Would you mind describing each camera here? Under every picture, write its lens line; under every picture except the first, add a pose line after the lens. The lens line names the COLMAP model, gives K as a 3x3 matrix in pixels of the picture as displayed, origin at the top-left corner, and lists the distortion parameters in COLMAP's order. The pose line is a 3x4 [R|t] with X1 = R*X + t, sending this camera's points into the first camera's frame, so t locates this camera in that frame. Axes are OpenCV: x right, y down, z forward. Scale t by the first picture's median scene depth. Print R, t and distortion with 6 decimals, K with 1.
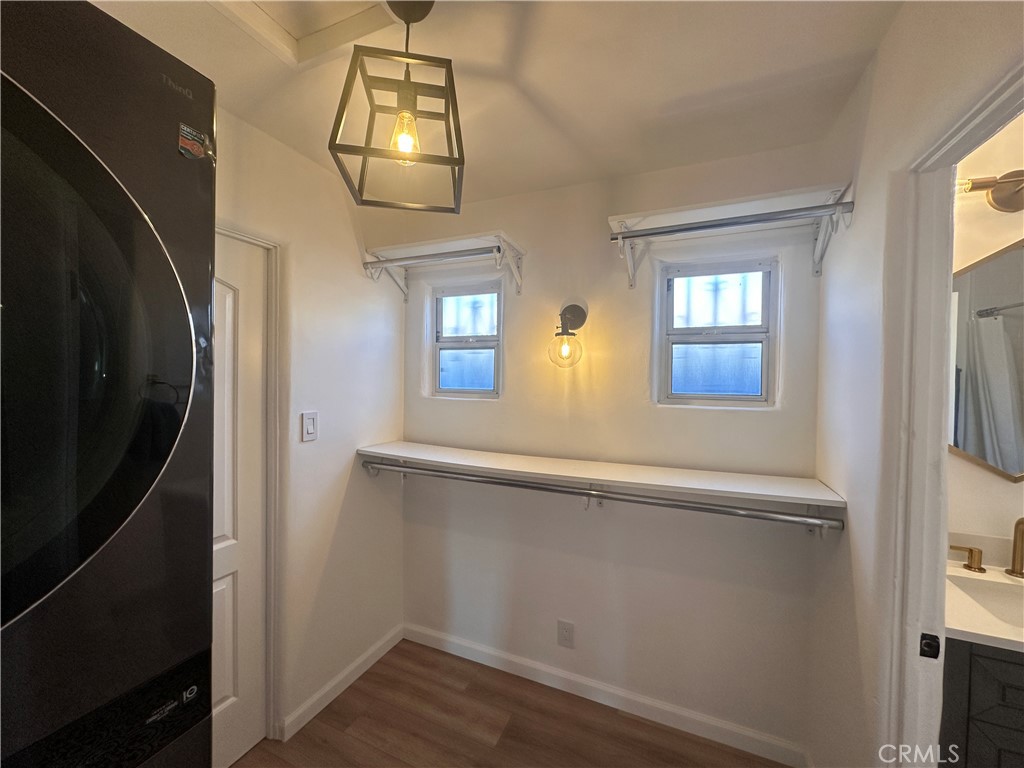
lens RADIAL K [[408.5, 0, 513.9], [0, 408.5, 381.6], [0, 0, 1]] dist [-0.002970, 0.001141]
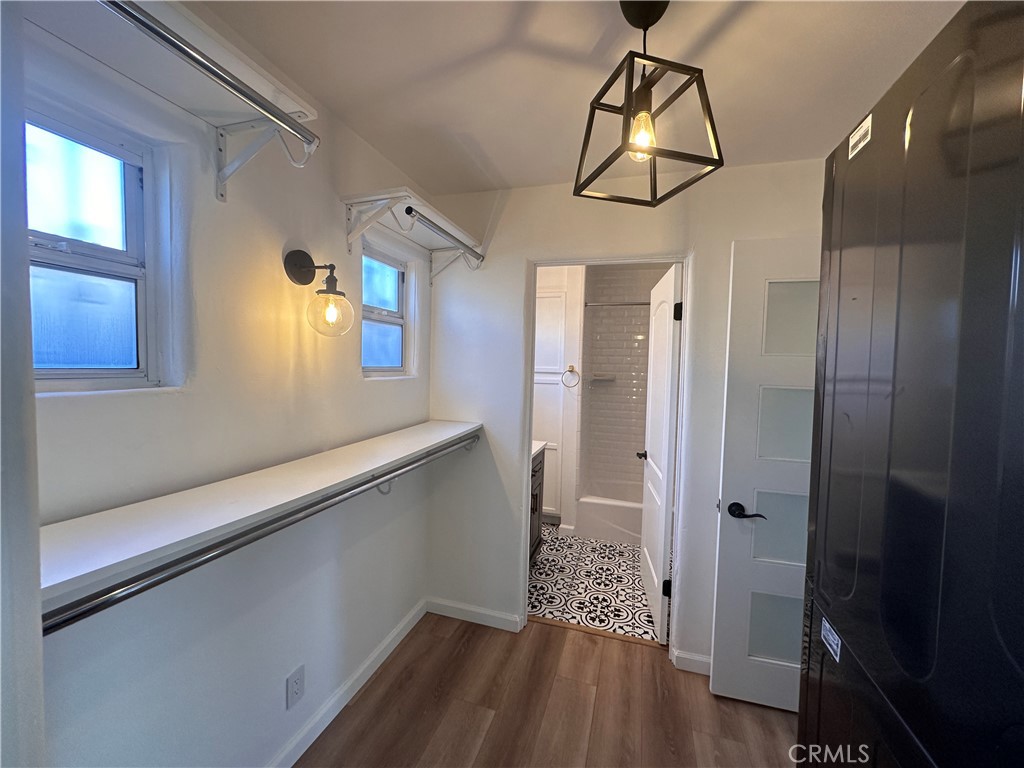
lens RADIAL K [[408.5, 0, 514.4], [0, 408.5, 385.5], [0, 0, 1]] dist [-0.002970, 0.001141]
pose [[-0.114372, -0.062546, 0.991467, -0.684144], [-0.018558, 0.997976, 0.060816, 0.003694], [-0.993265, -0.011444, -0.115301, 0.740187]]
